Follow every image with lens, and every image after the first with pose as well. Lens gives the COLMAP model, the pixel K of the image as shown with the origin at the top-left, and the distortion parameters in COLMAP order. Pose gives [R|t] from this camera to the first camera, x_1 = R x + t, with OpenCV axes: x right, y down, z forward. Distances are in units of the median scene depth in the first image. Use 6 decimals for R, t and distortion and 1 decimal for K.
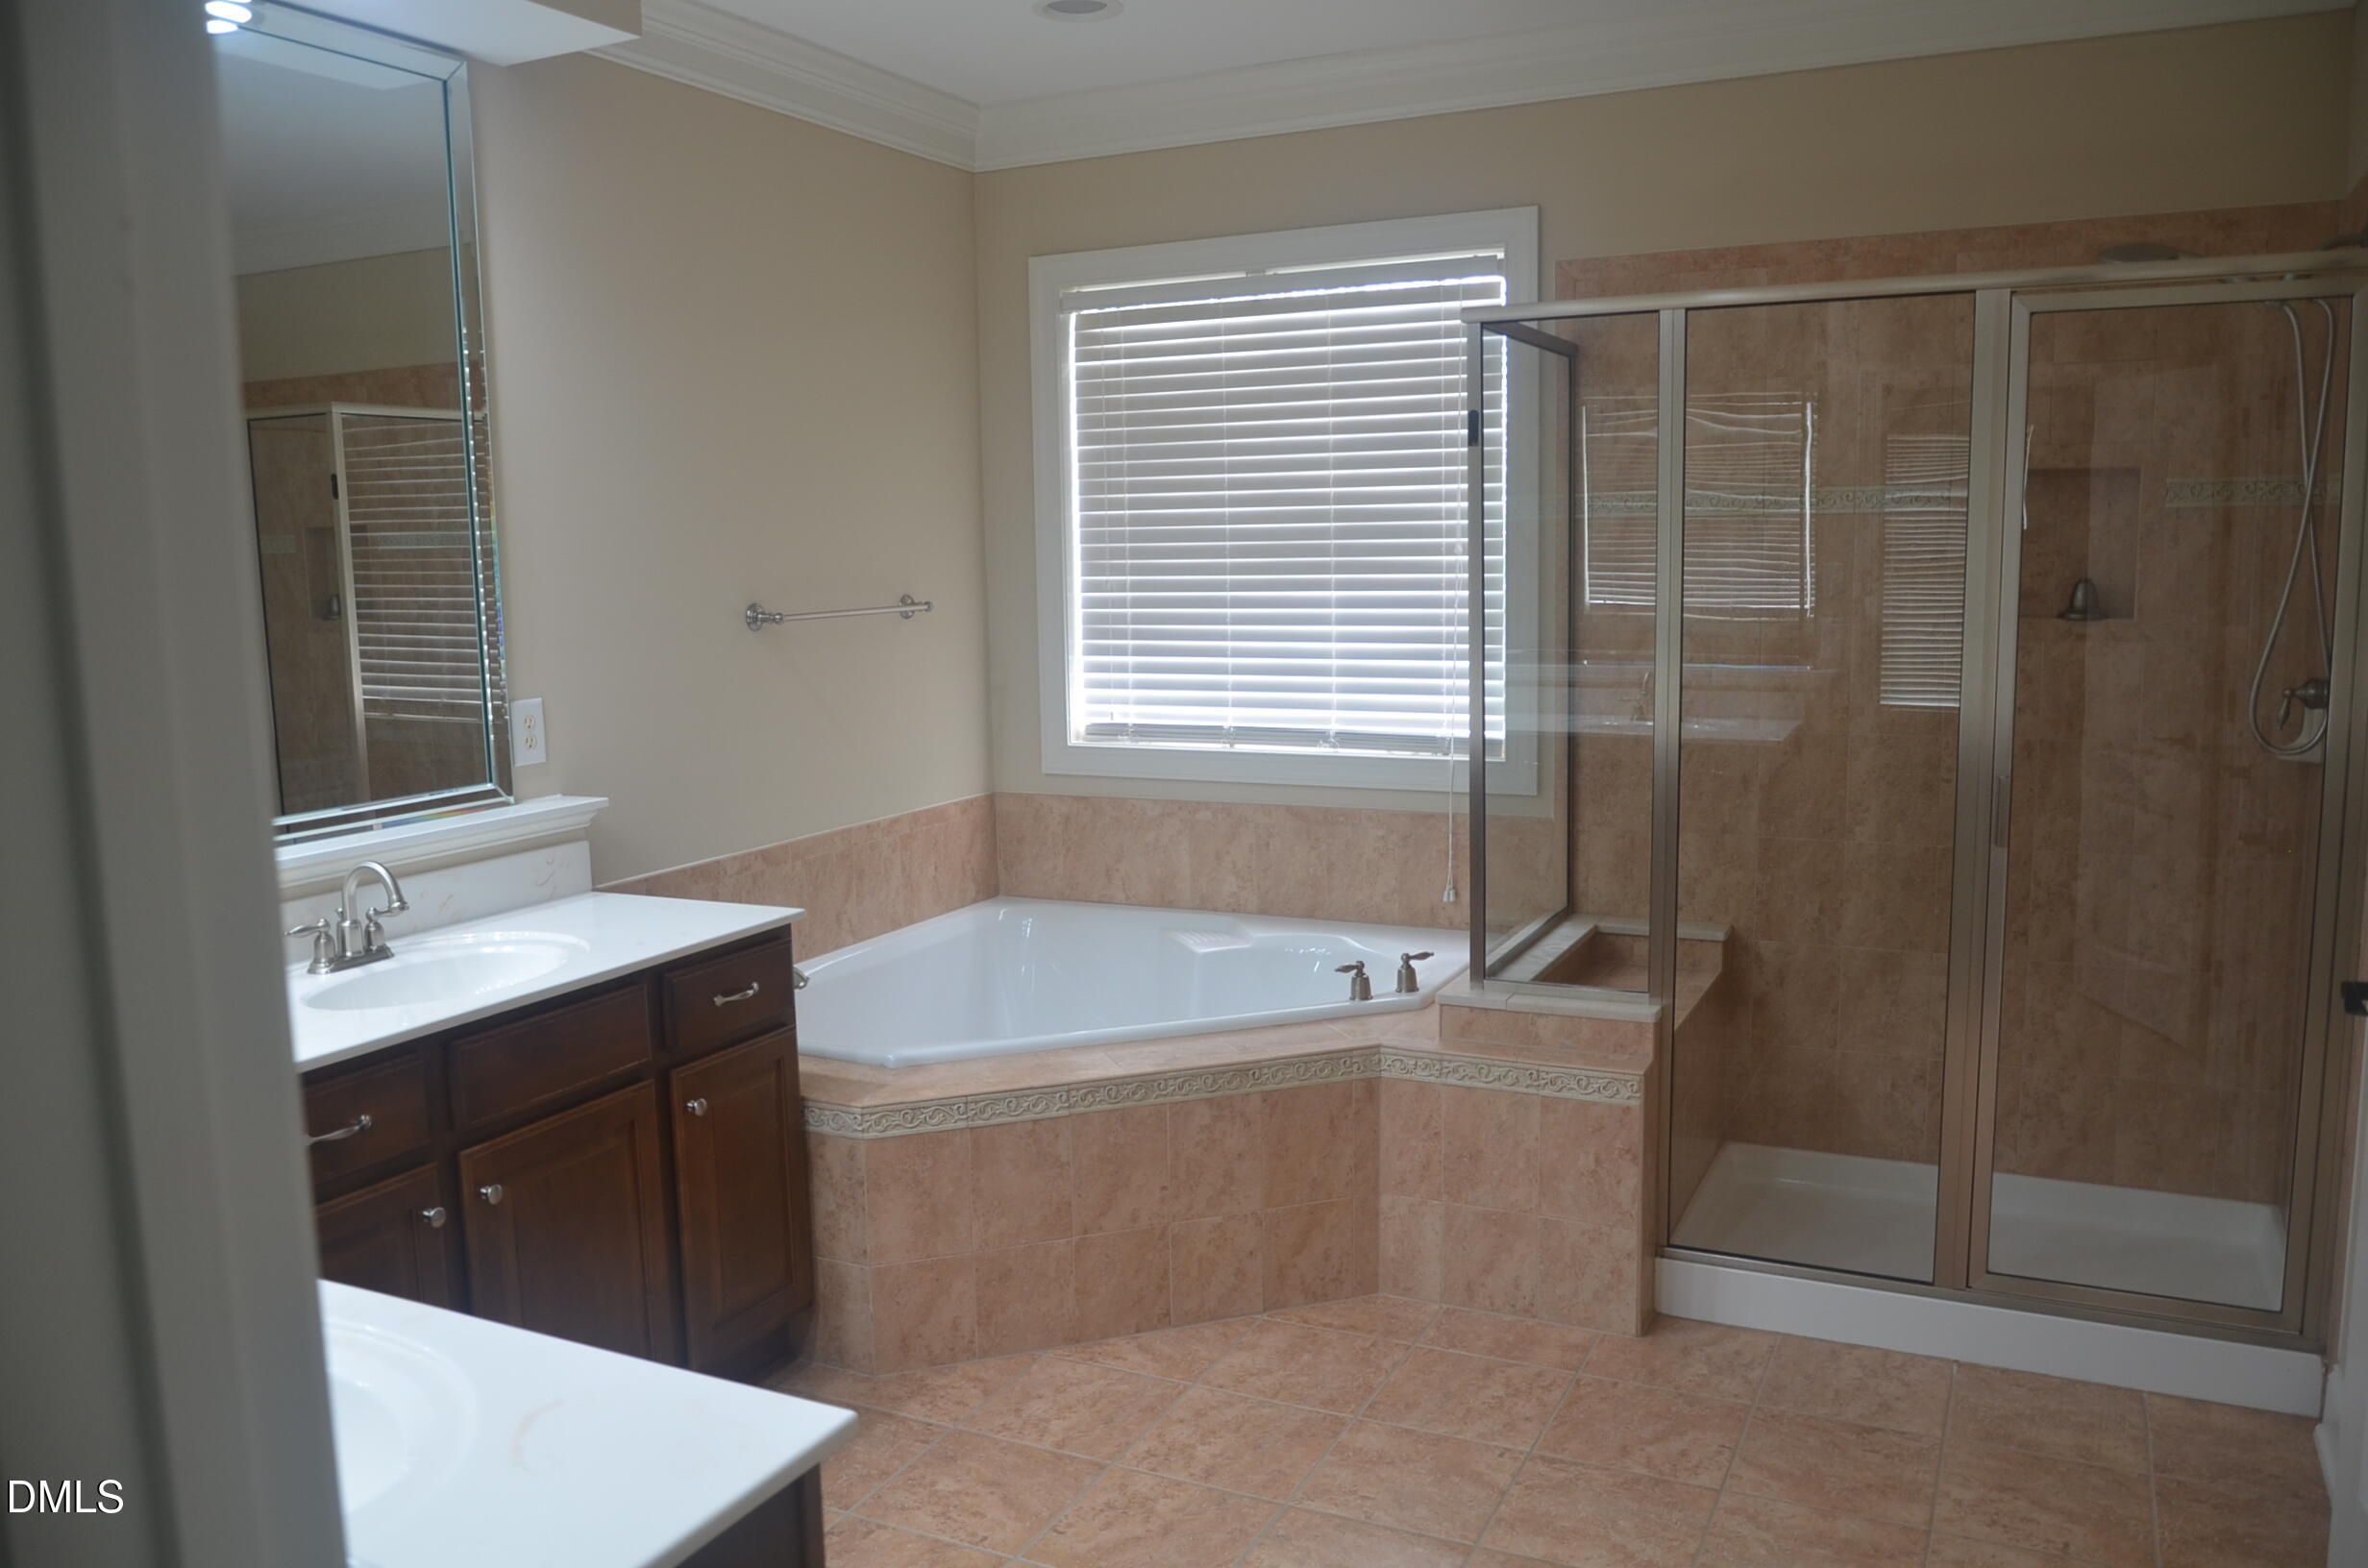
lens RADIAL K [[1832.1, 0, 1184.0], [0, 1832.1, 784.0], [0, 0, 1]] dist [-0.008950, -0.044986]
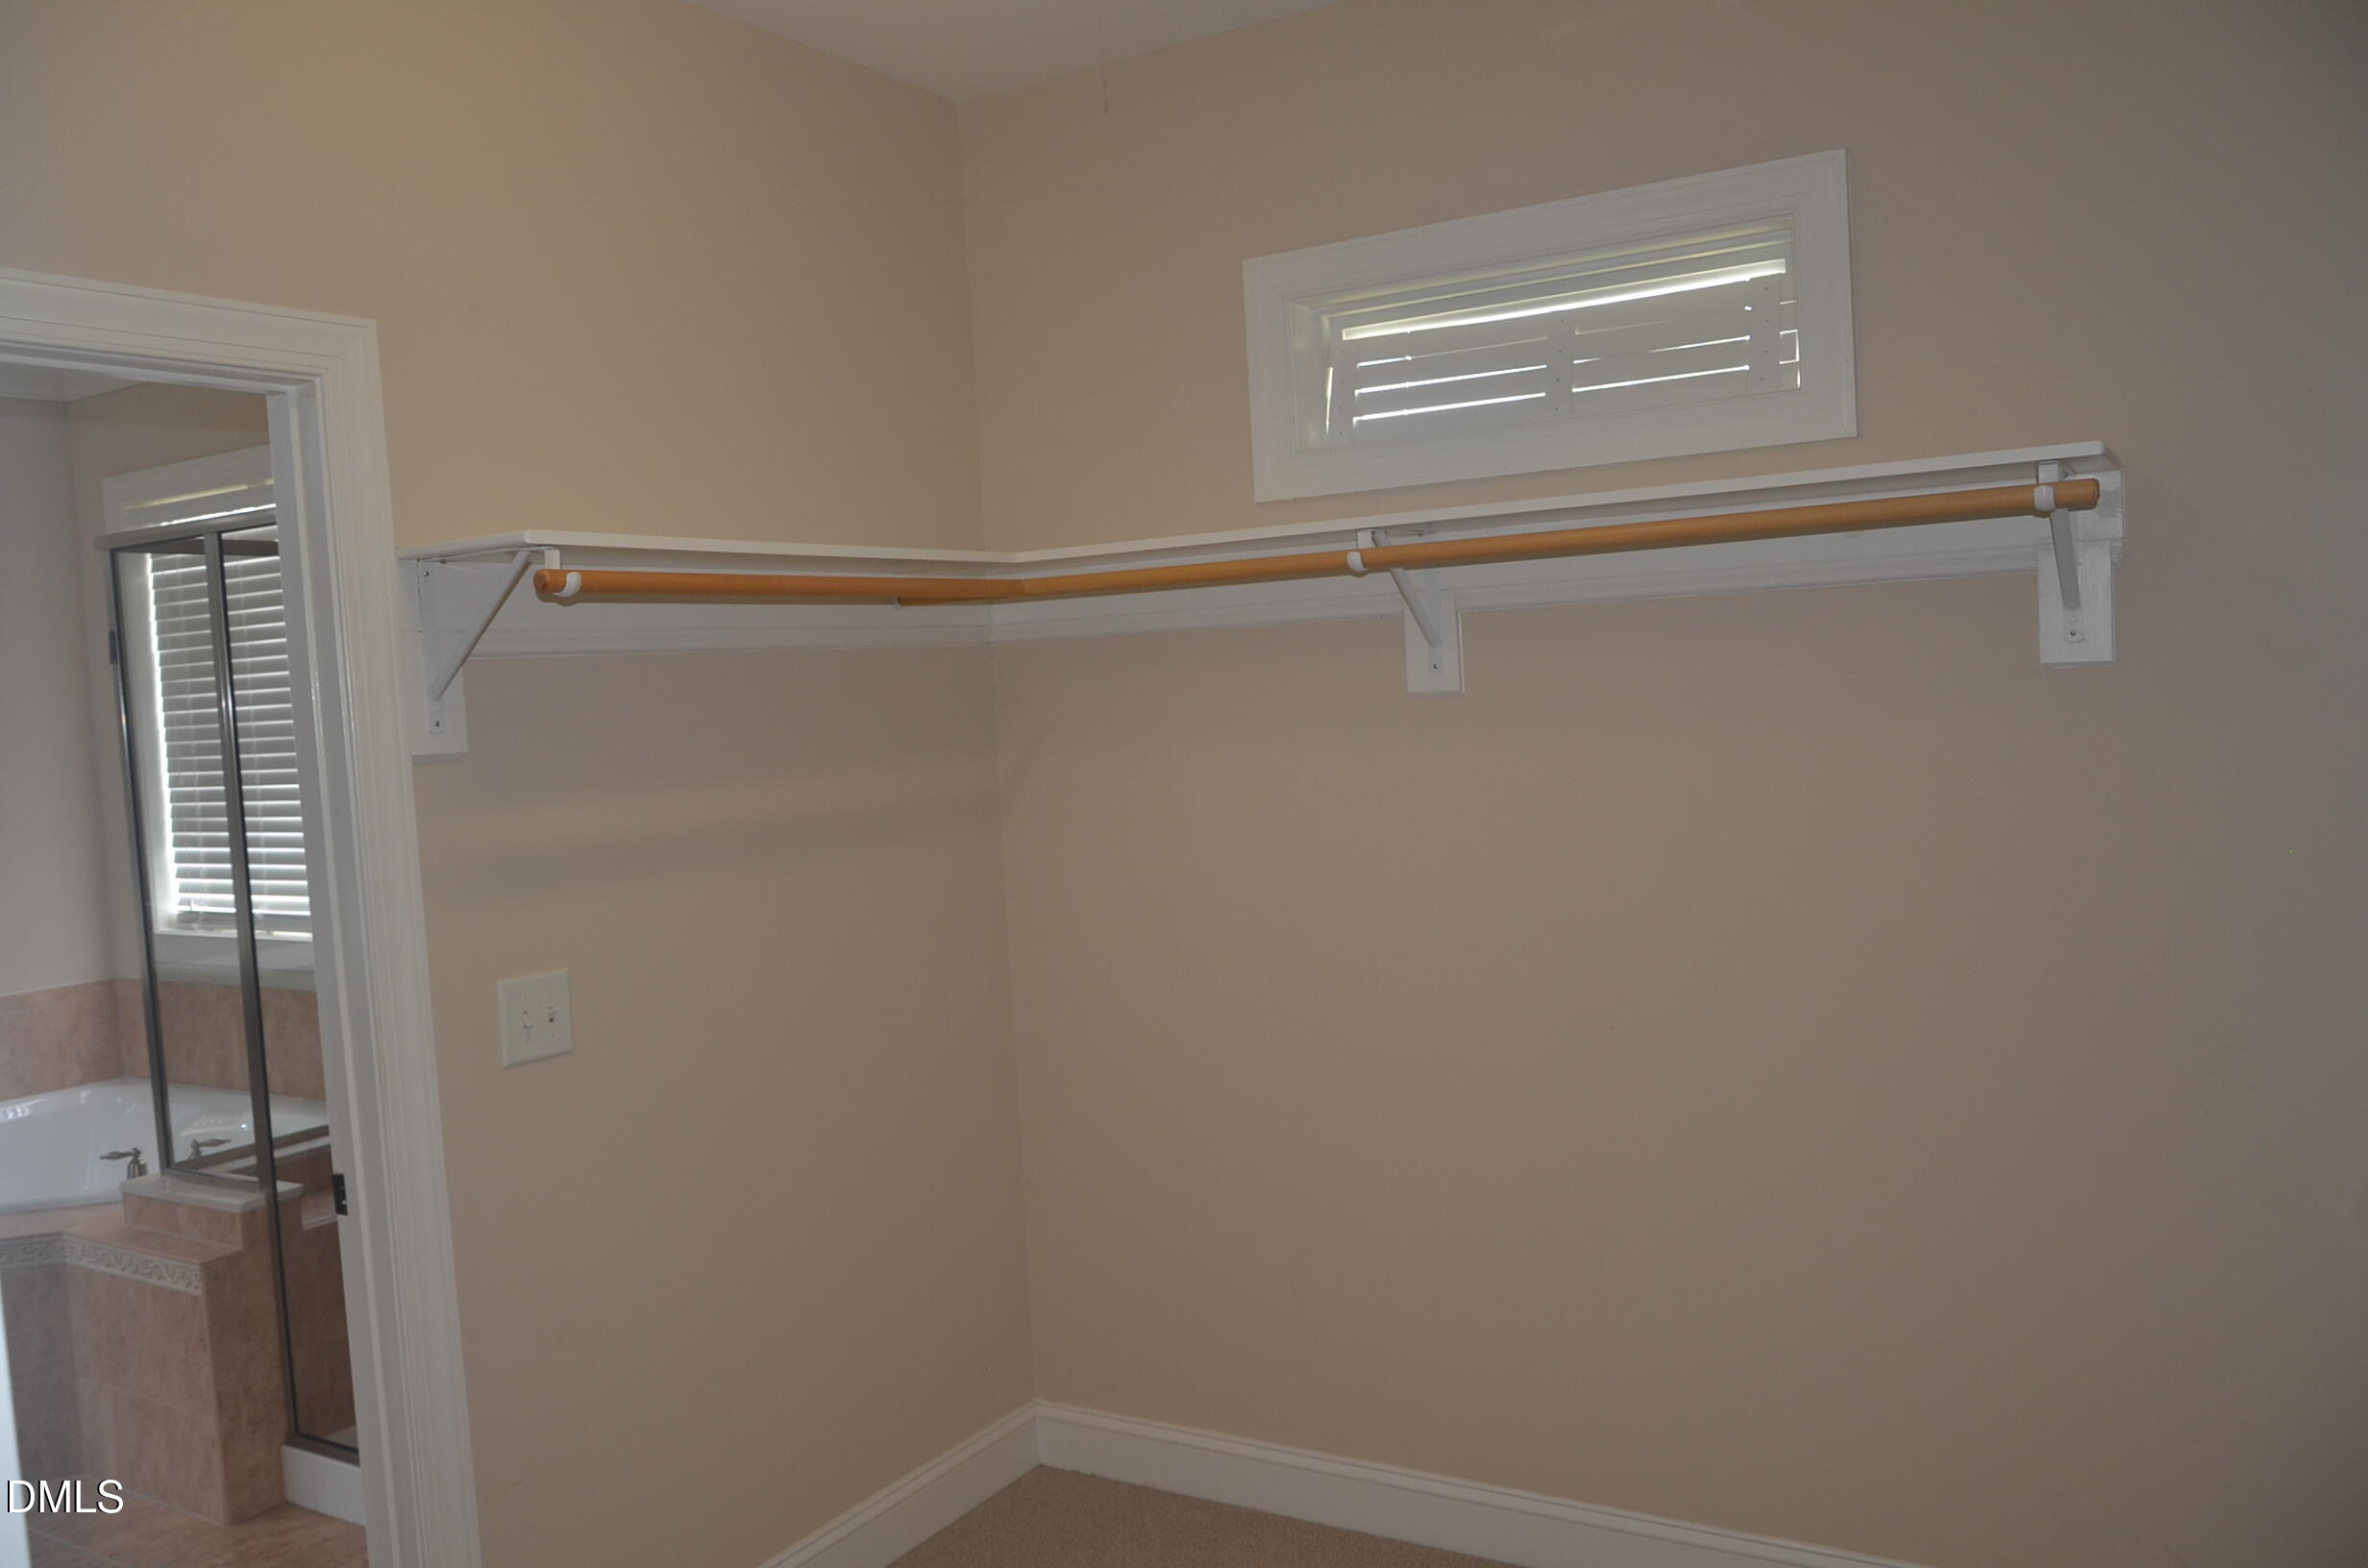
lens RADIAL K [[1832.1, 0, 1184.0], [0, 1832.1, 784.0], [0, 0, 1]] dist [-0.008950, -0.044986]
pose [[0.995618, -0.029388, -0.088777, 0.623609], [0.022665, 0.996865, -0.075803, -0.014186], [0.090726, 0.073458, 0.993163, 0.013160]]
